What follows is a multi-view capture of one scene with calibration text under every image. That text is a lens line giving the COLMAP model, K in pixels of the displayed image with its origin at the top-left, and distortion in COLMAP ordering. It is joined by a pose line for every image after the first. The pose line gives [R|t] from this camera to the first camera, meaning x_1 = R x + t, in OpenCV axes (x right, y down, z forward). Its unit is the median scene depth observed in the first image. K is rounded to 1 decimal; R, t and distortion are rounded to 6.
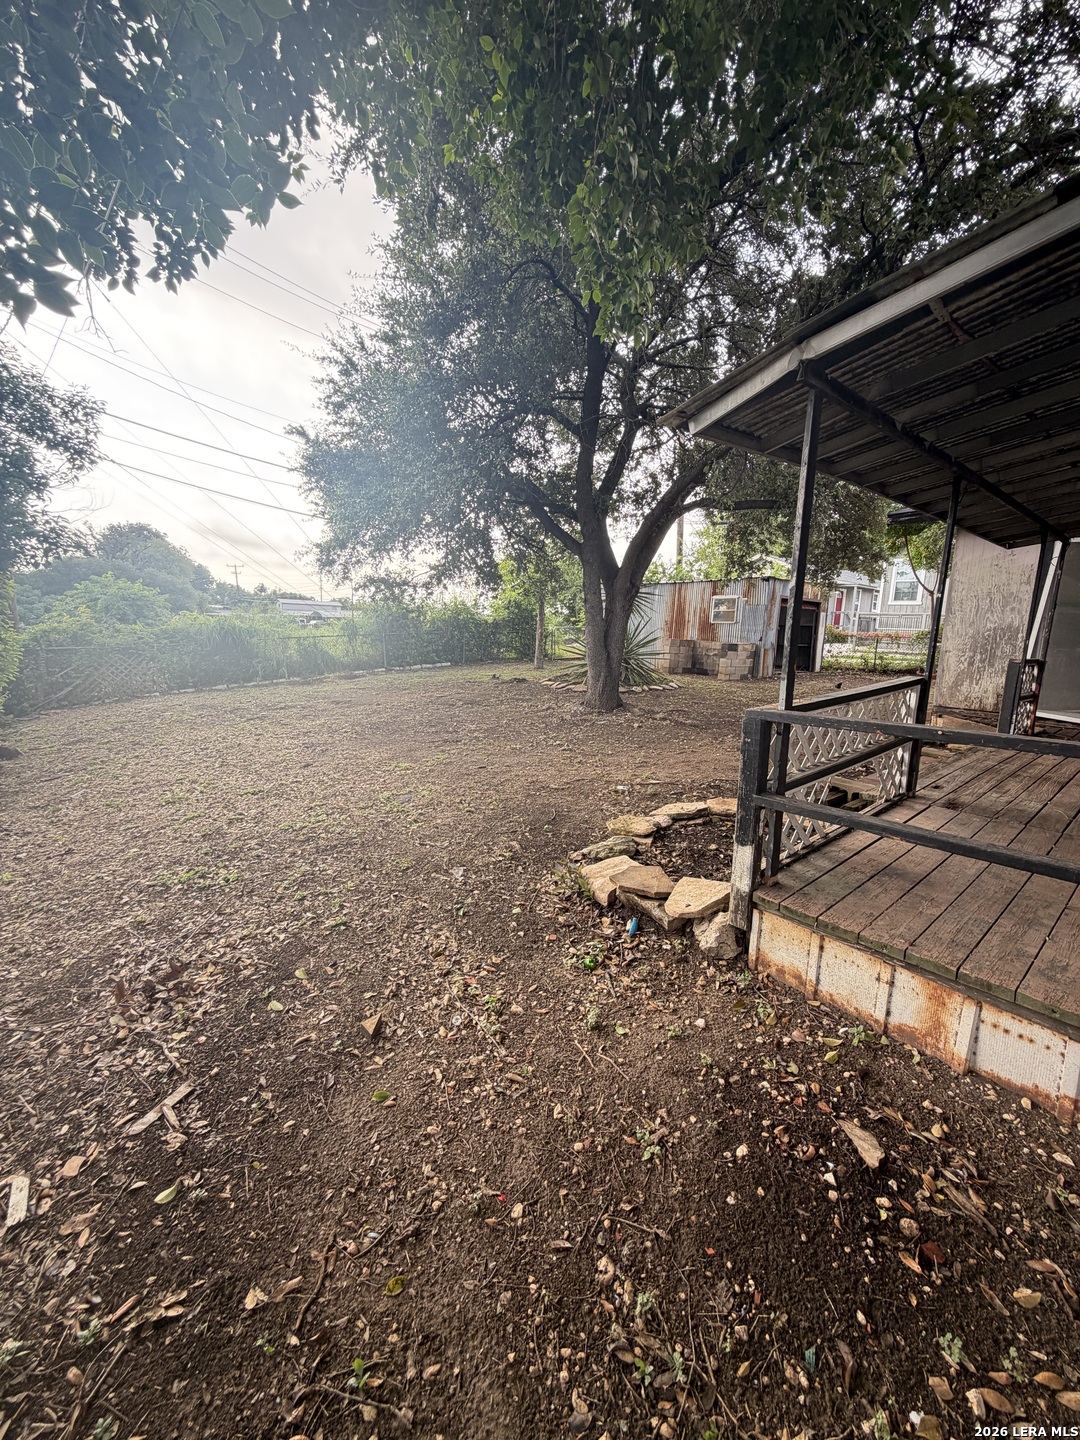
lens RADIAL K [[576.7, 0, 534.6], [0, 576.7, 703.0], [0, 0, 1]] dist [0.016022, 0.000042]
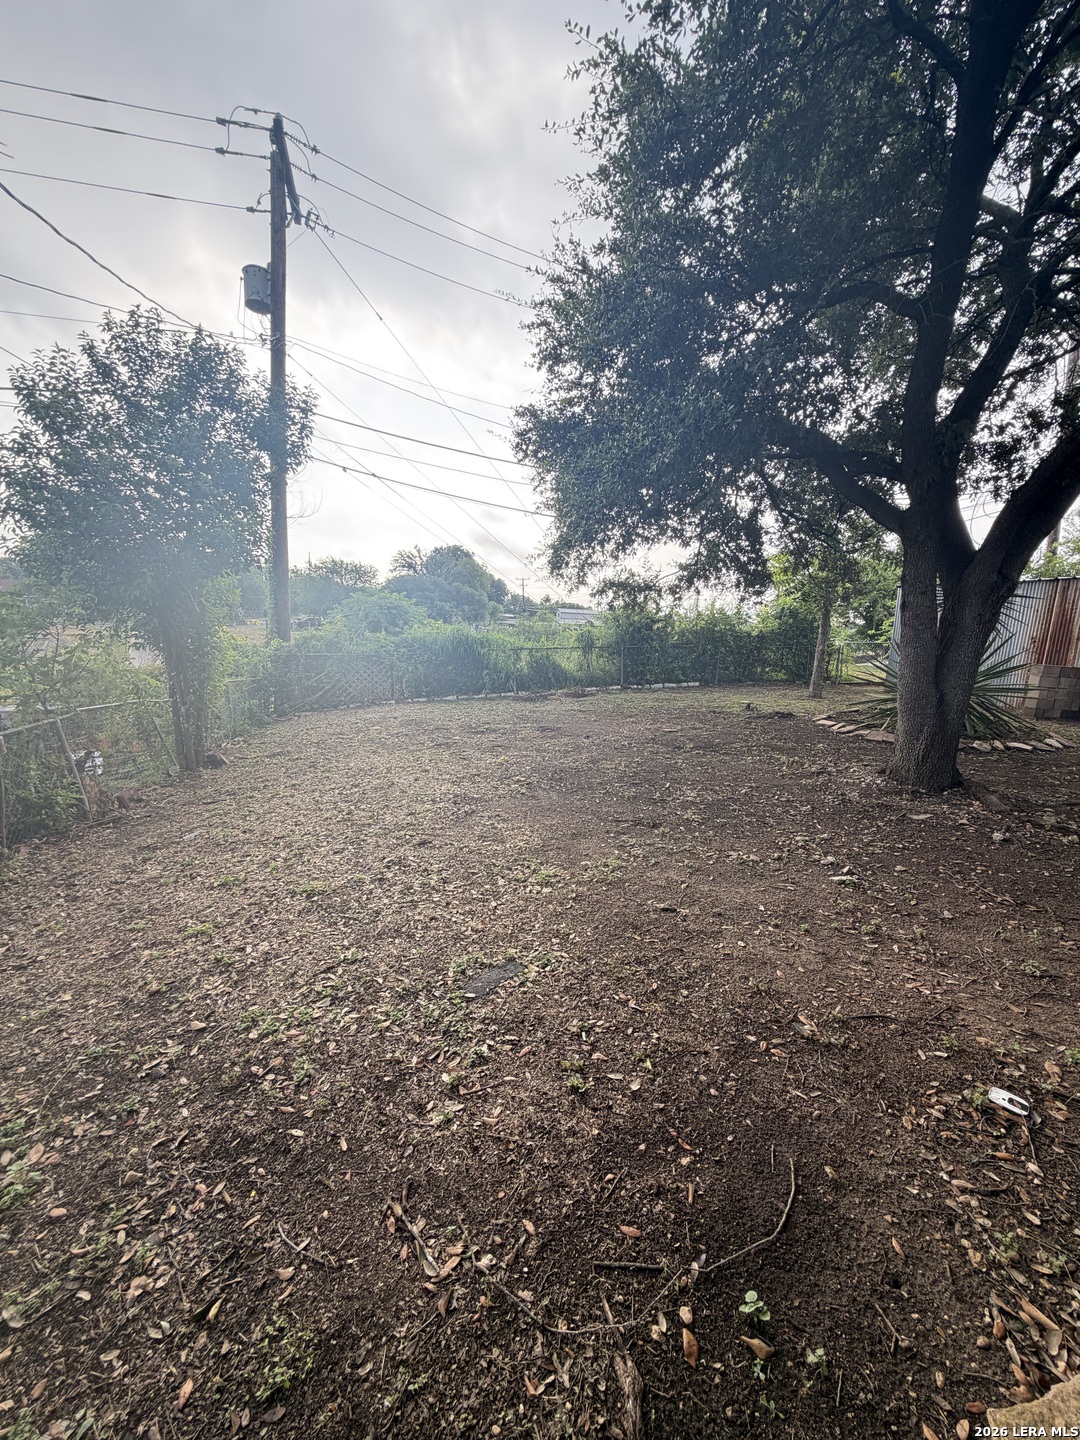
lens RADIAL K [[573.9, 0, 538.5], [0, 573.9, 714.6], [0, 0, 1]] dist [-0.000587, 0.000095]
pose [[0.899452, 0.076607, -0.430253, 0.006808], [-0.074360, 0.996987, 0.022063, -0.028928], [0.430647, 0.012148, 0.902439, 0.178251]]
